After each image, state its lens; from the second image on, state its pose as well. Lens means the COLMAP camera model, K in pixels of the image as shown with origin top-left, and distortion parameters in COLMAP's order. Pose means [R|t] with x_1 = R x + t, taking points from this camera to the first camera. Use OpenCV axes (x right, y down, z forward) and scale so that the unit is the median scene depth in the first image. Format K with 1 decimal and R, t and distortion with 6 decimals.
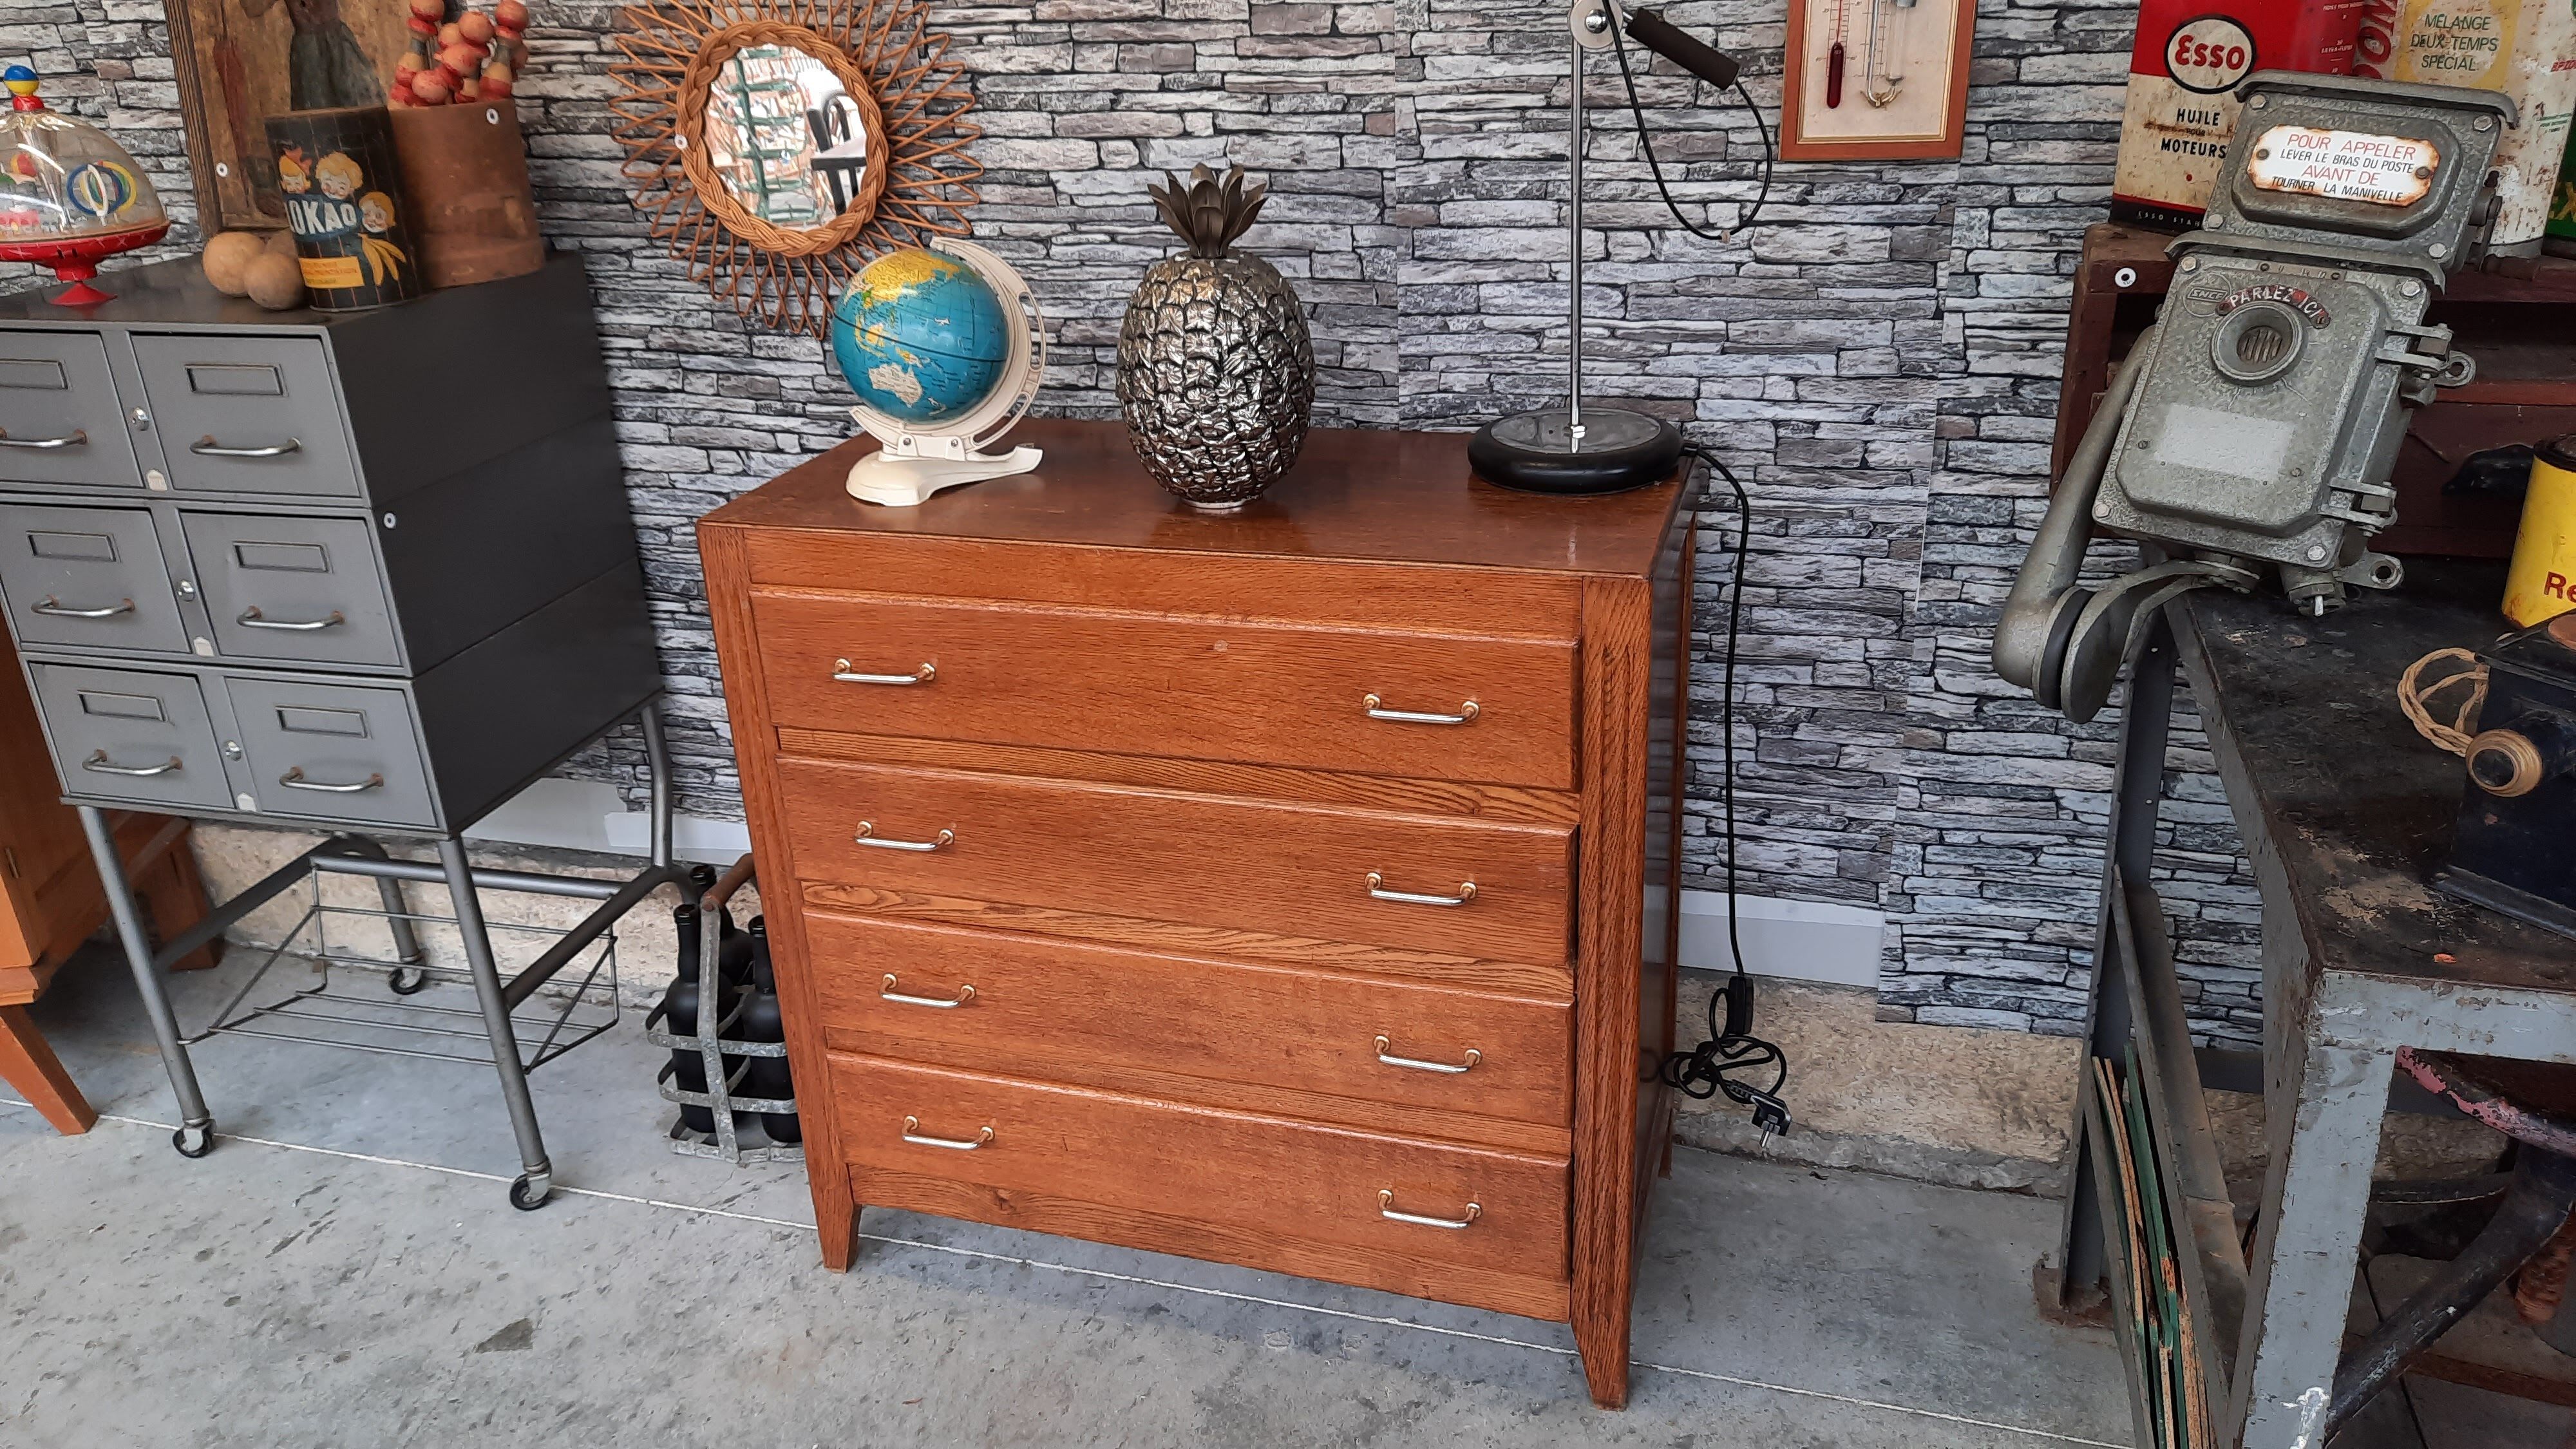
lens RADIAL K [[1897.5, 0, 1306.4], [0, 1897.5, 699.8], [0, 0, 1]] dist [0.043602, -0.047917]
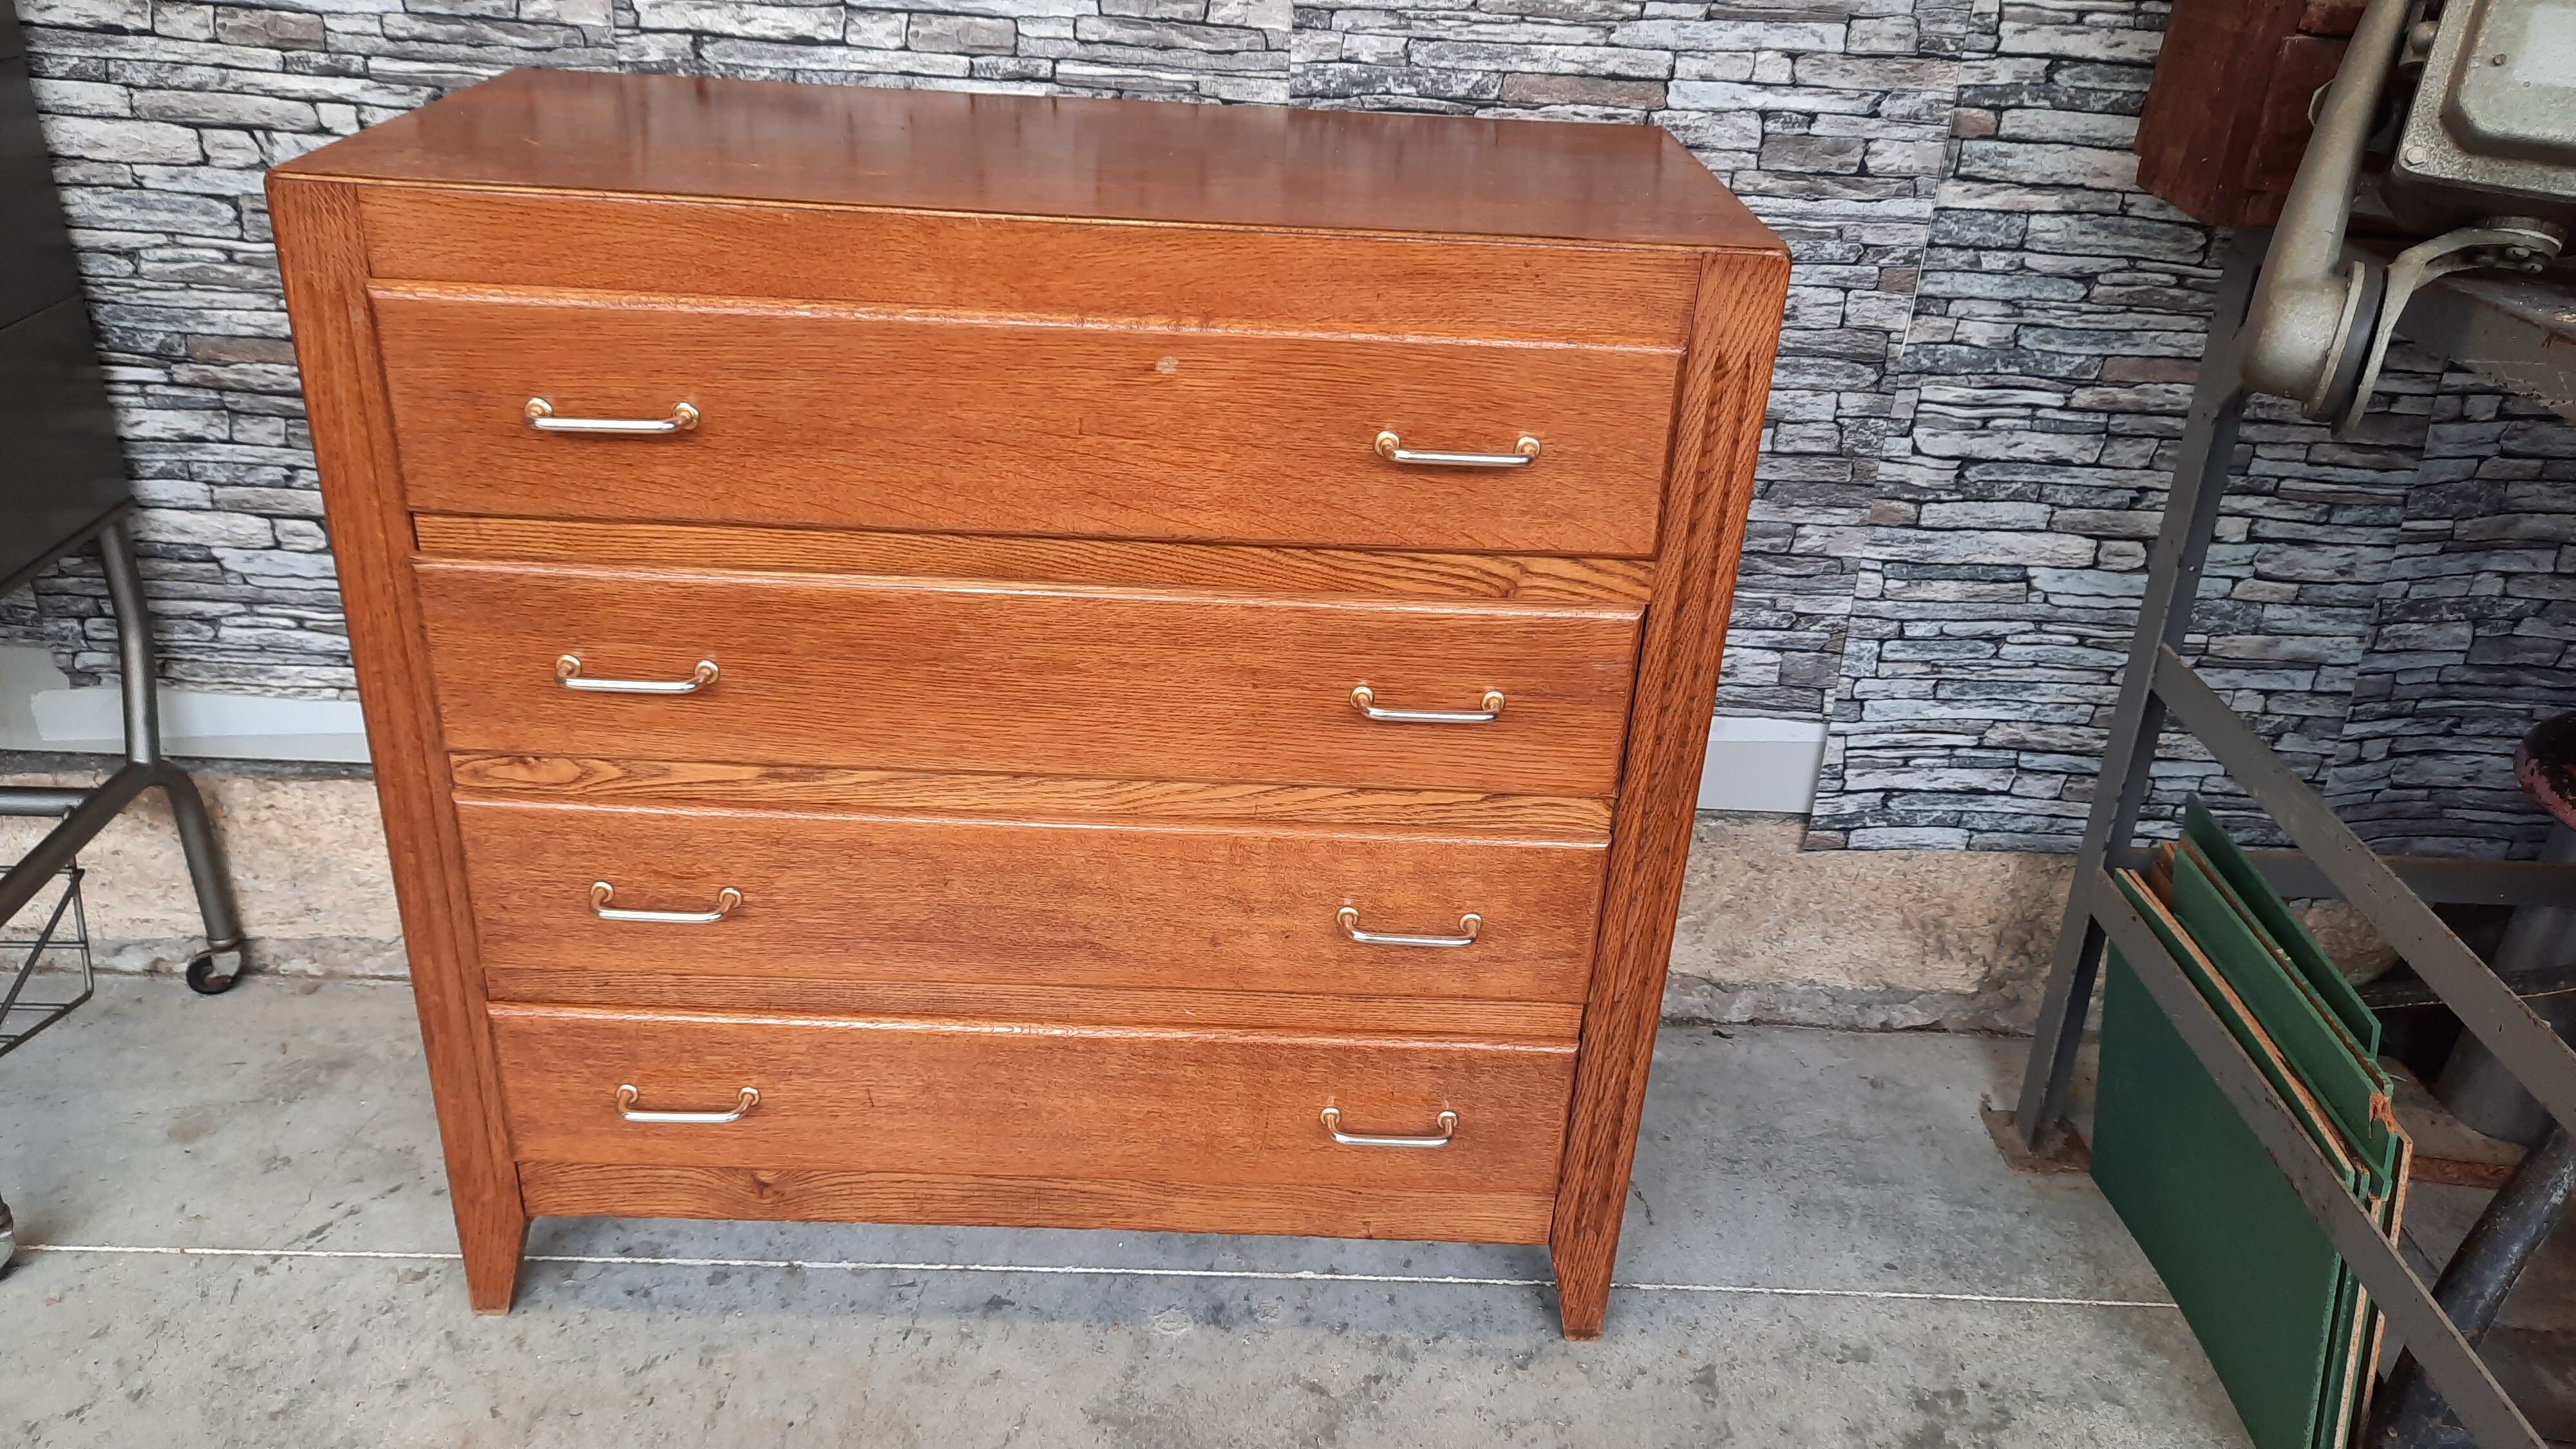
lens RADIAL K [[1897.5, 0, 1308.9], [0, 1897.5, 705.5], [0, 0, 1]] dist [0.043602, -0.047917]
pose [[0.951046, -0.049728, 0.305021, -0.184722], [0.030190, 0.997198, 0.068443, 0.040078], [-0.307570, -0.055884, 0.949883, 0.274899]]
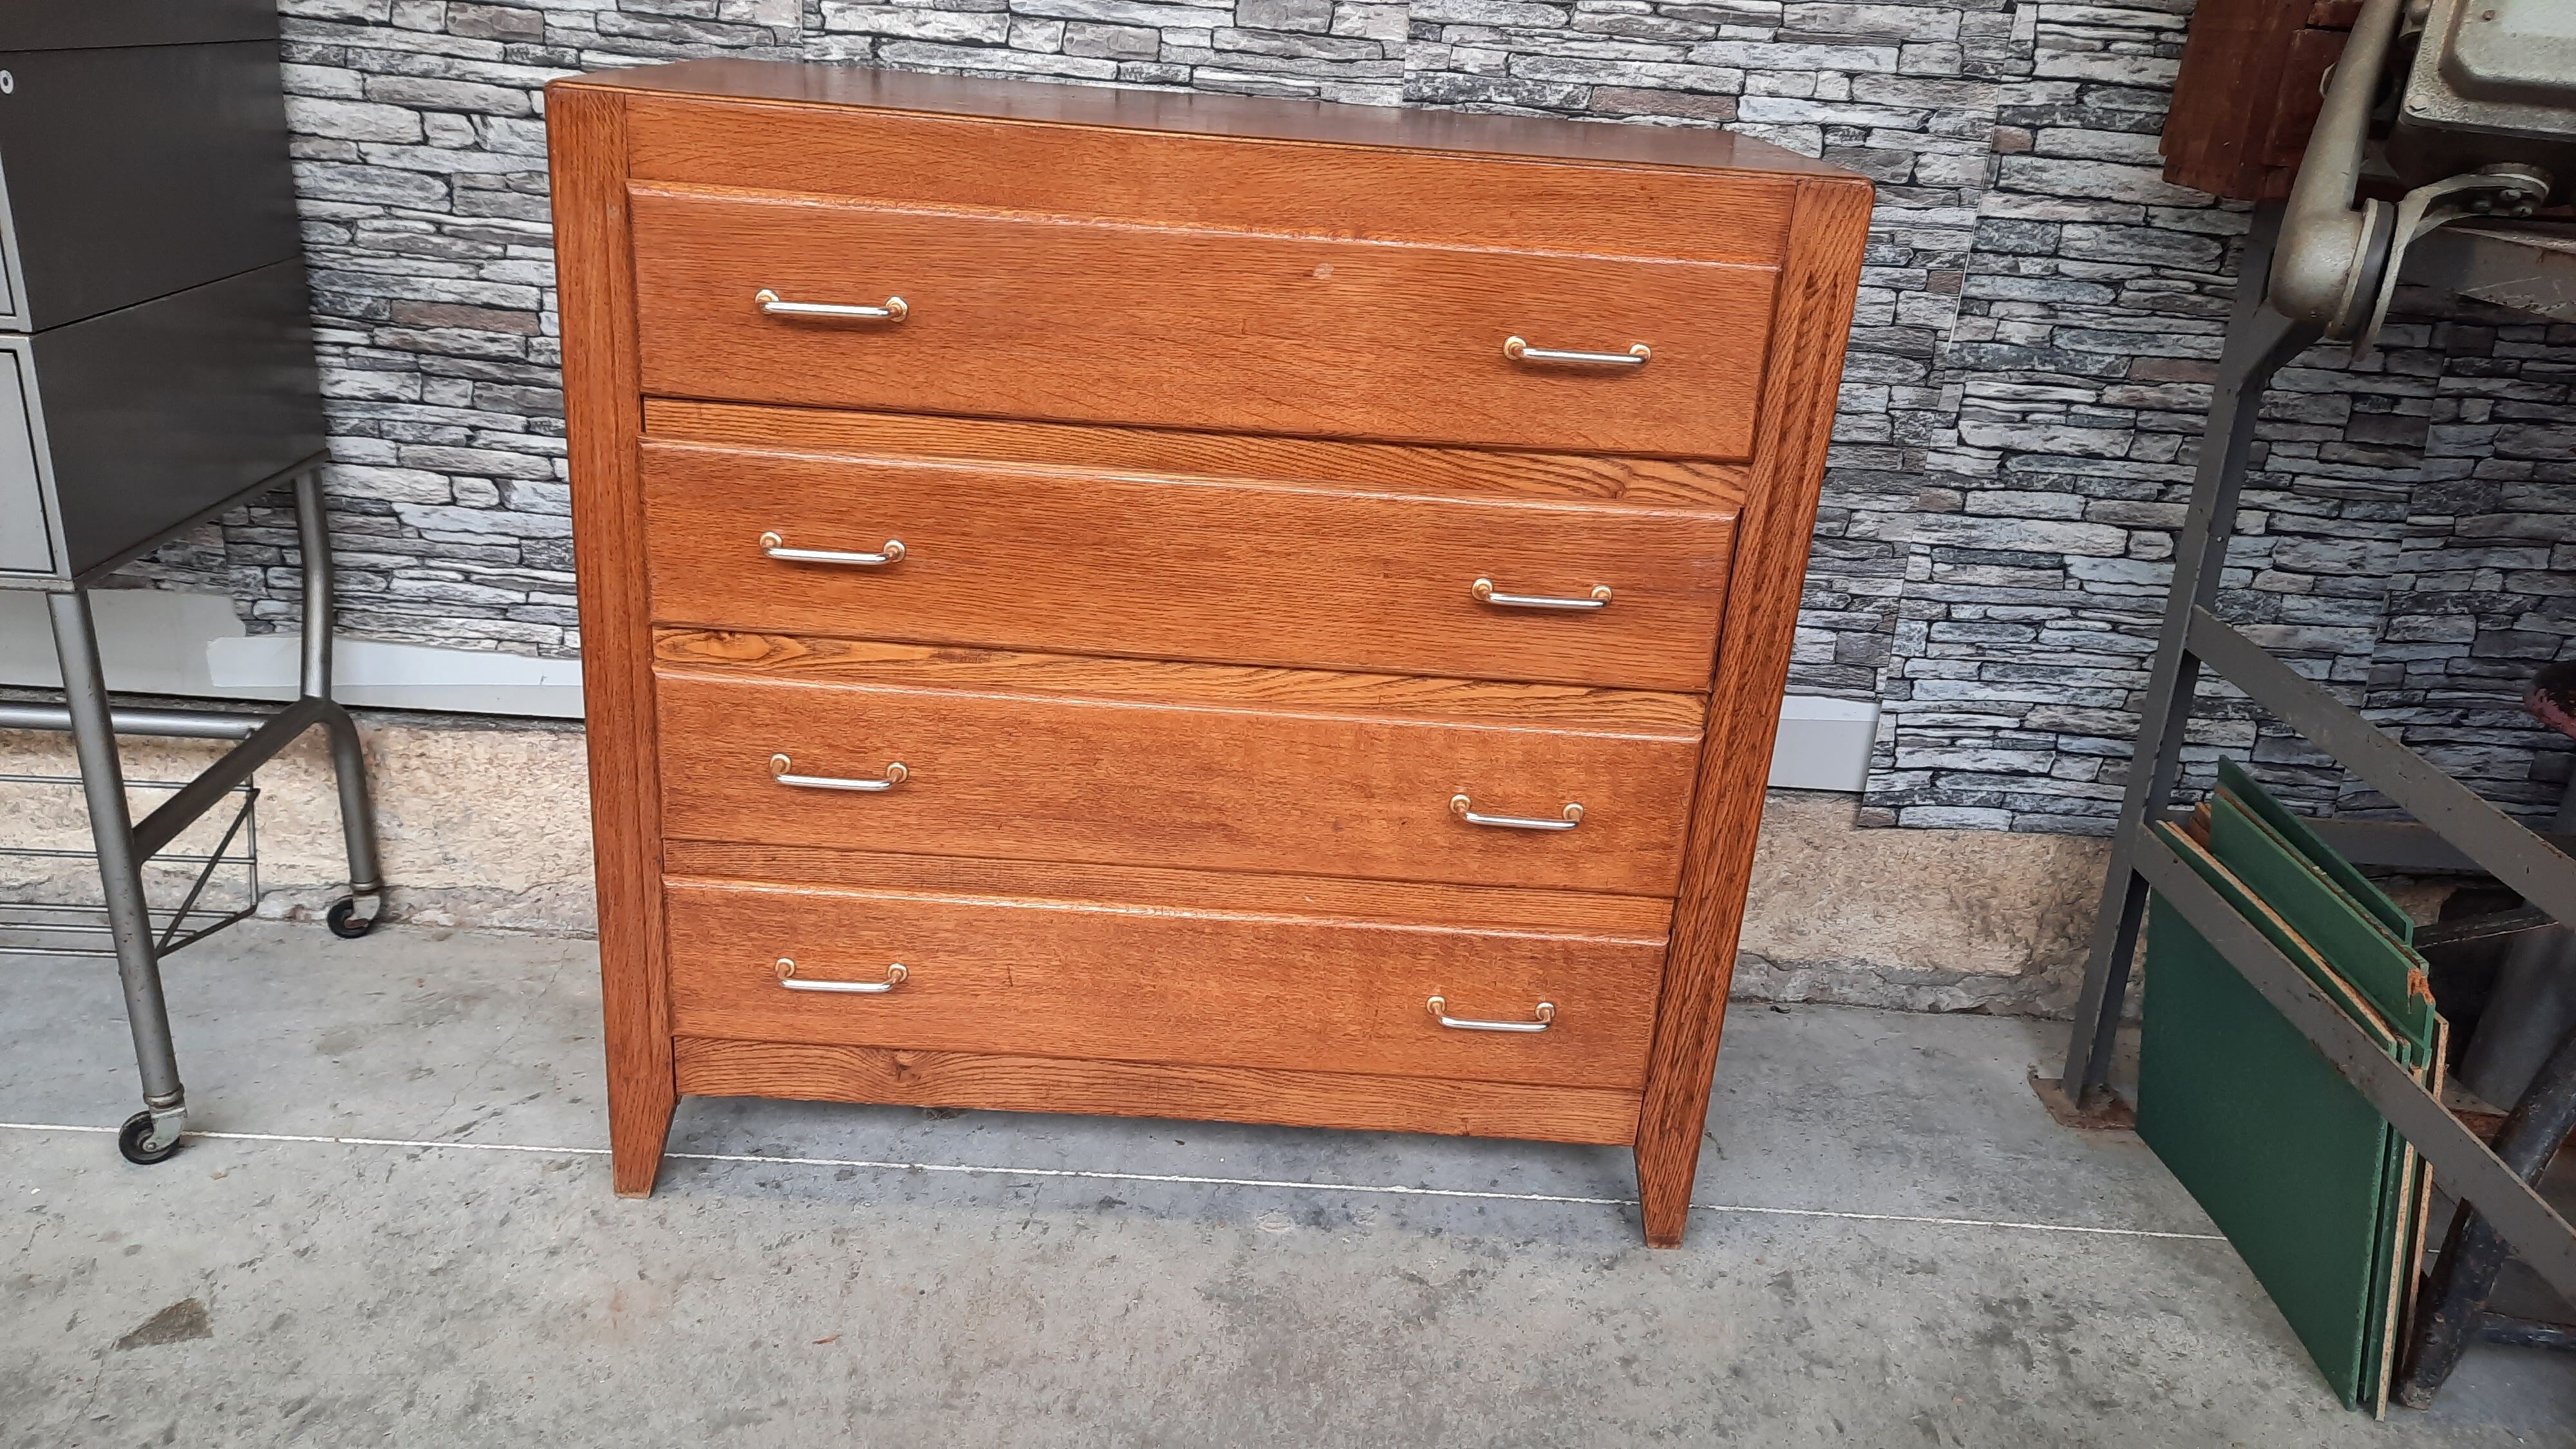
lens RADIAL K [[1897.5, 0, 1307.0], [0, 1897.5, 705.1], [0, 0, 1]] dist [0.043602, -0.047917]
pose [[0.949629, -0.002255, 0.313368, -0.255206], [0.012829, 0.999416, -0.031684, 0.145057], [-0.313114, 0.034108, 0.949103, 0.228701]]
